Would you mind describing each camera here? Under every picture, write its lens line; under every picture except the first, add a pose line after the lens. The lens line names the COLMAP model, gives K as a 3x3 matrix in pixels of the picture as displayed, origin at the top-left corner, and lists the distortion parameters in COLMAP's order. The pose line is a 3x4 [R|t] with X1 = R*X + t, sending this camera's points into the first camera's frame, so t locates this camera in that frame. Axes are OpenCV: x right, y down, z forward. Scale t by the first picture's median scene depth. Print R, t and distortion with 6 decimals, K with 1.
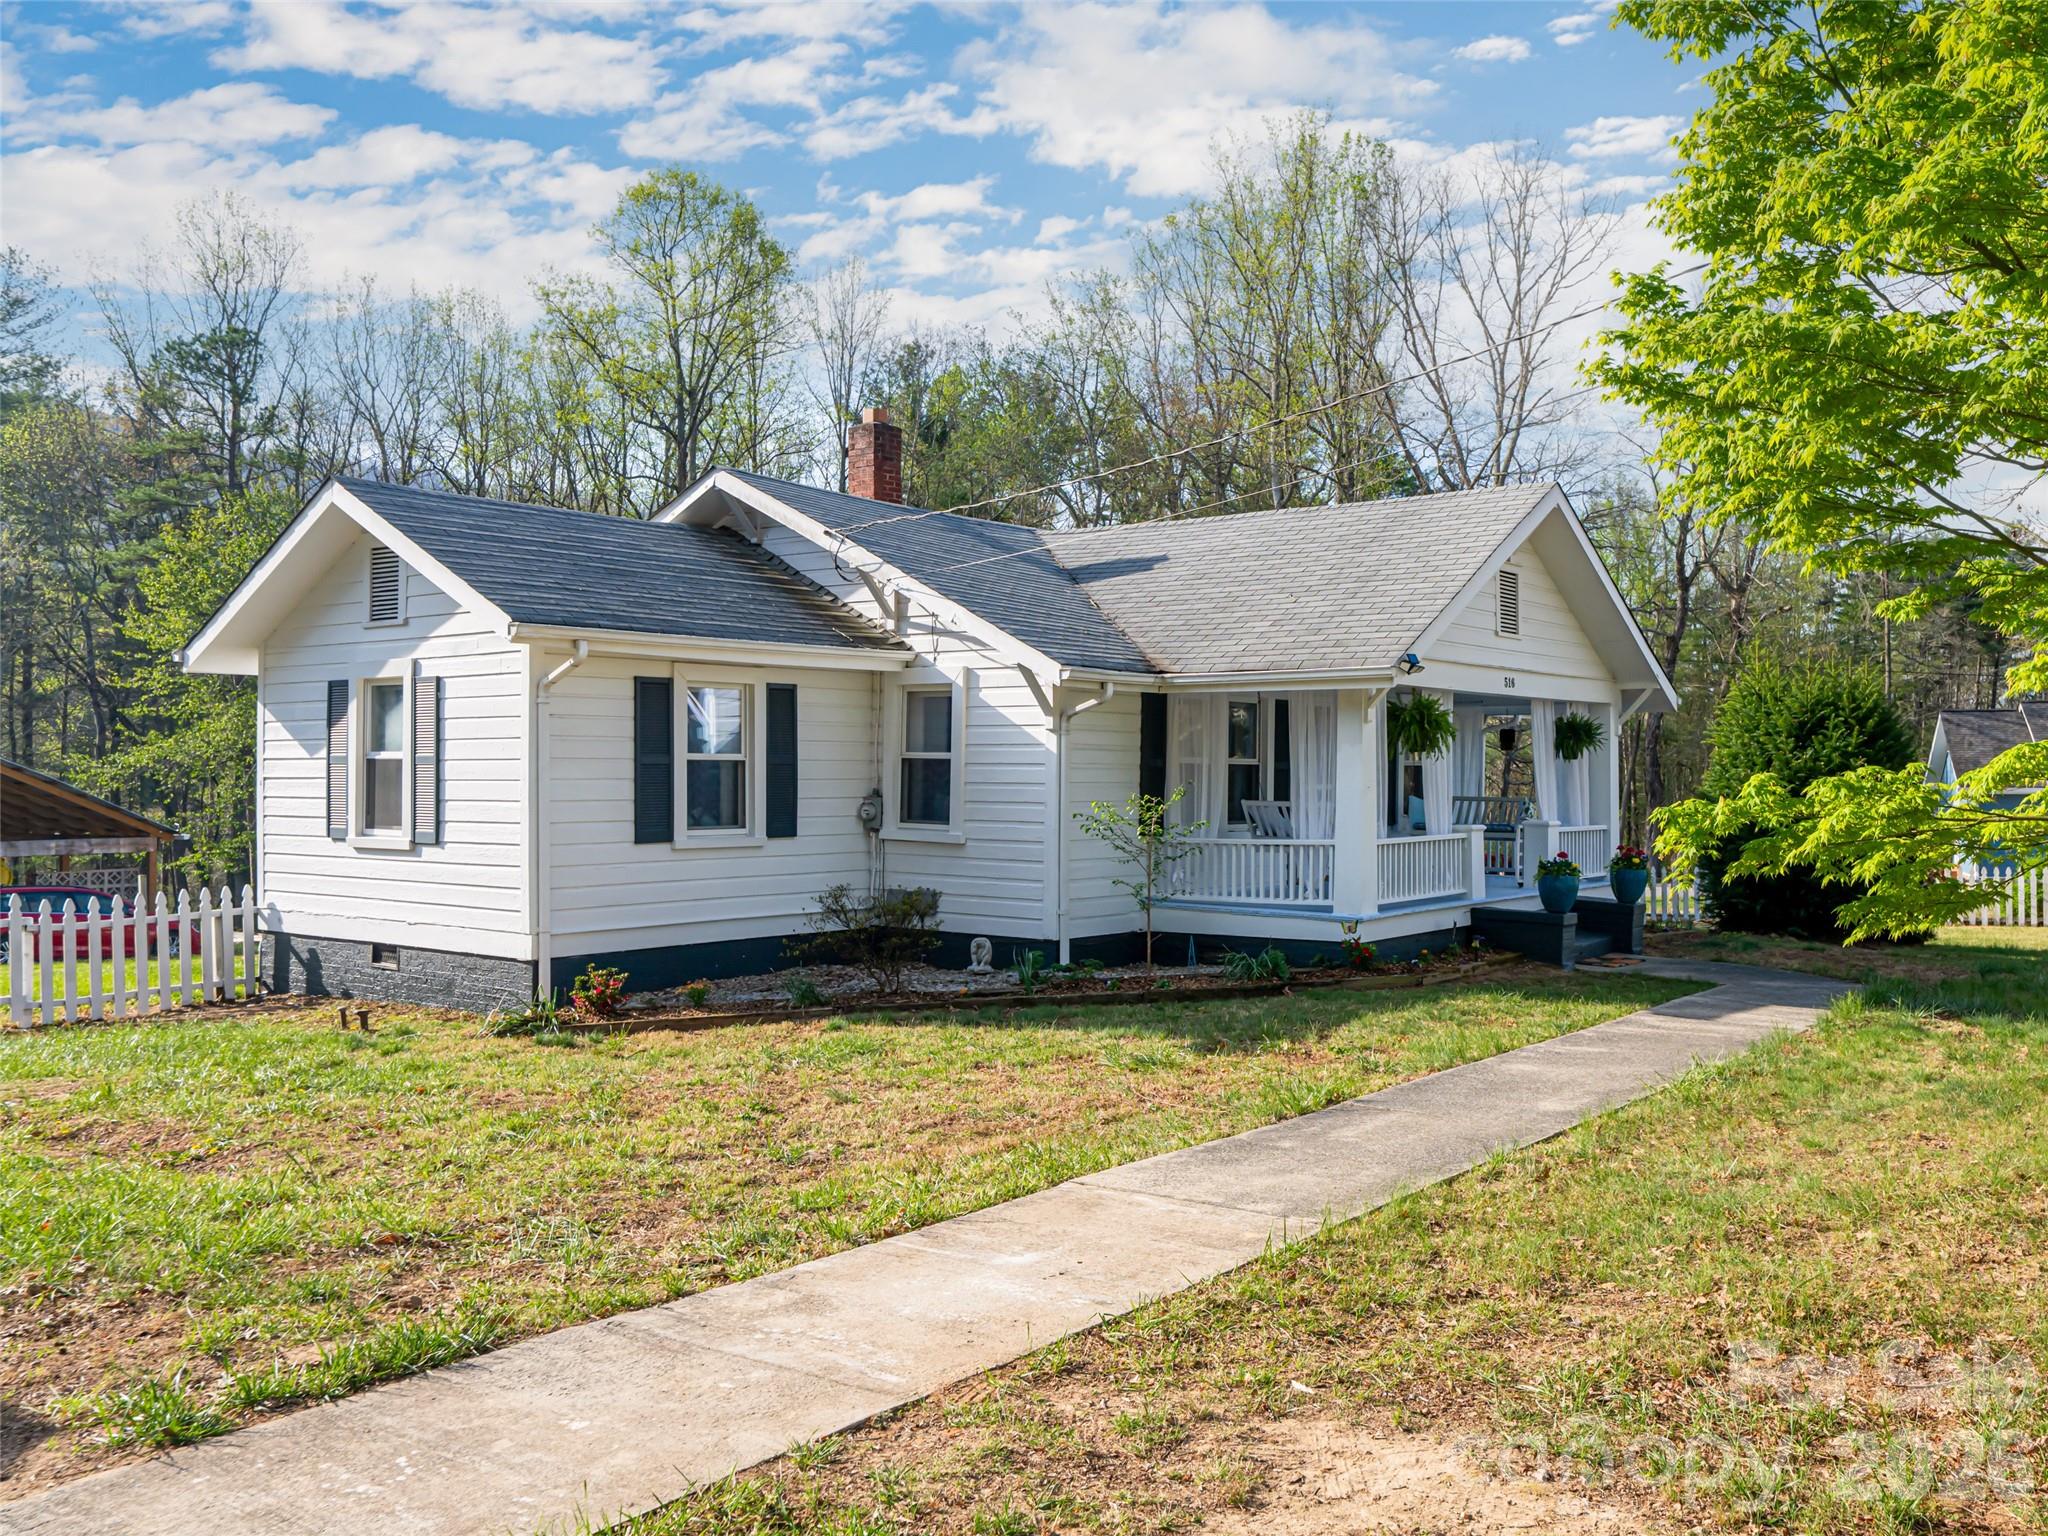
lens RADIAL K [[1625.3, 0, 1024.0], [0, 1625.3, 768.0], [0, 0, 1]] dist [0.002495, -0.001097]
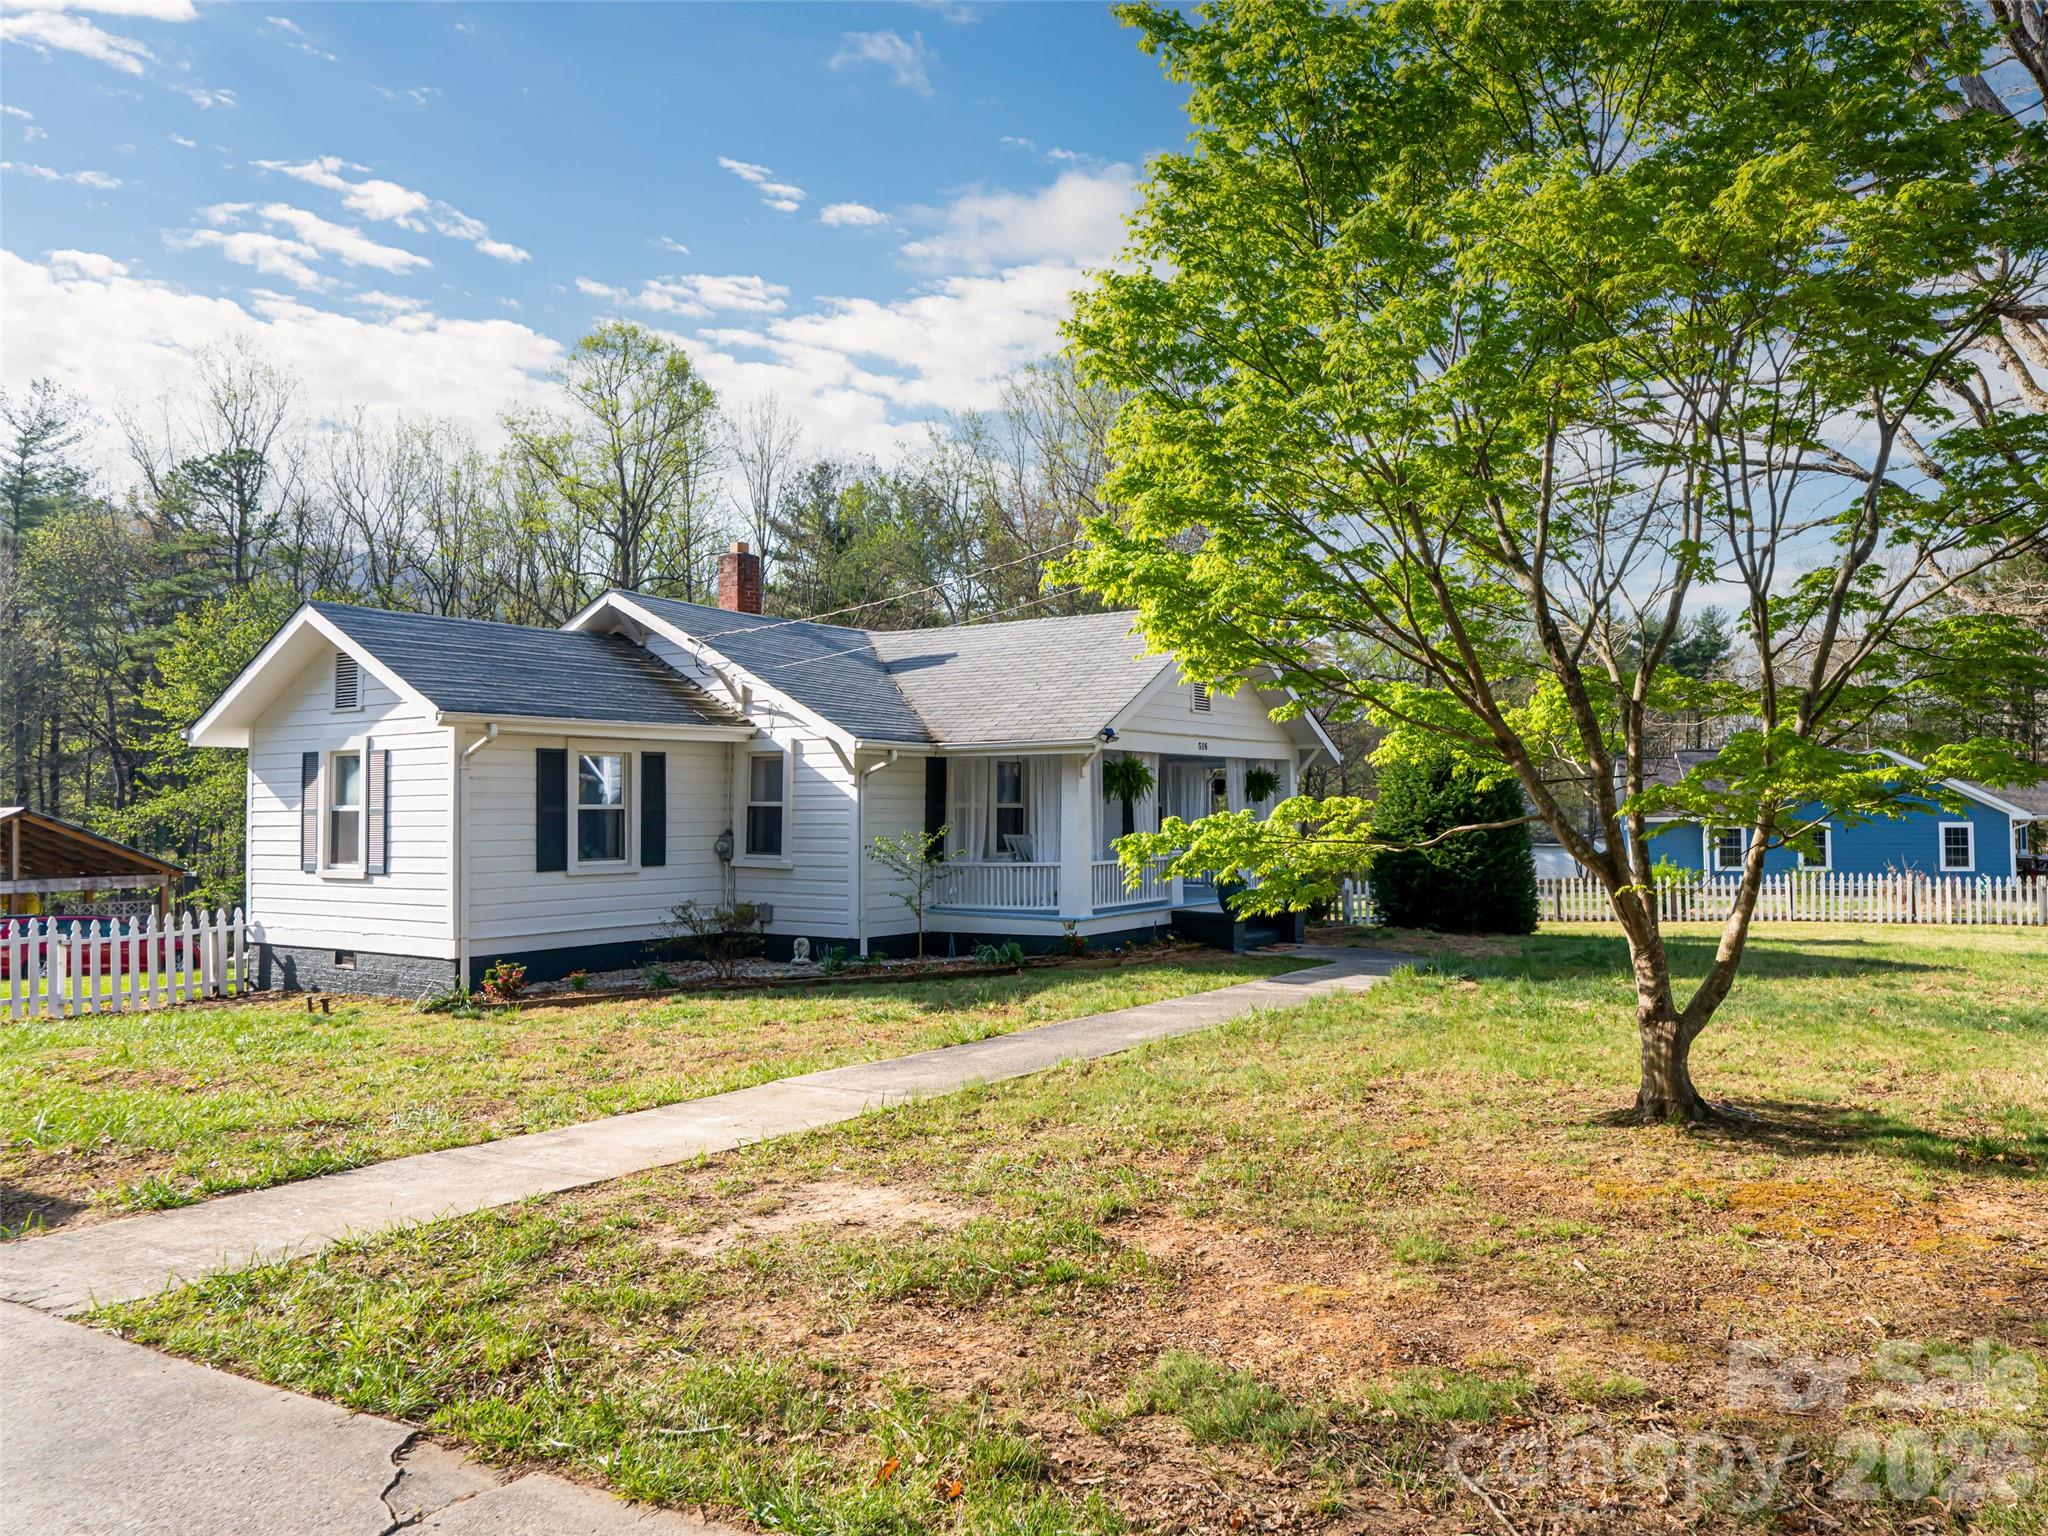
lens RADIAL K [[1318.7, 0, 1024.0], [0, 1318.7, 768.0], [0, 0, 1]] dist [-0.000968, 0.002310]
pose [[0.996409, -0.007373, 0.084344, 0.066102], [0.009980, 0.999484, -0.030536, -0.002173], [-0.084075, 0.031268, 0.995969, -0.118176]]
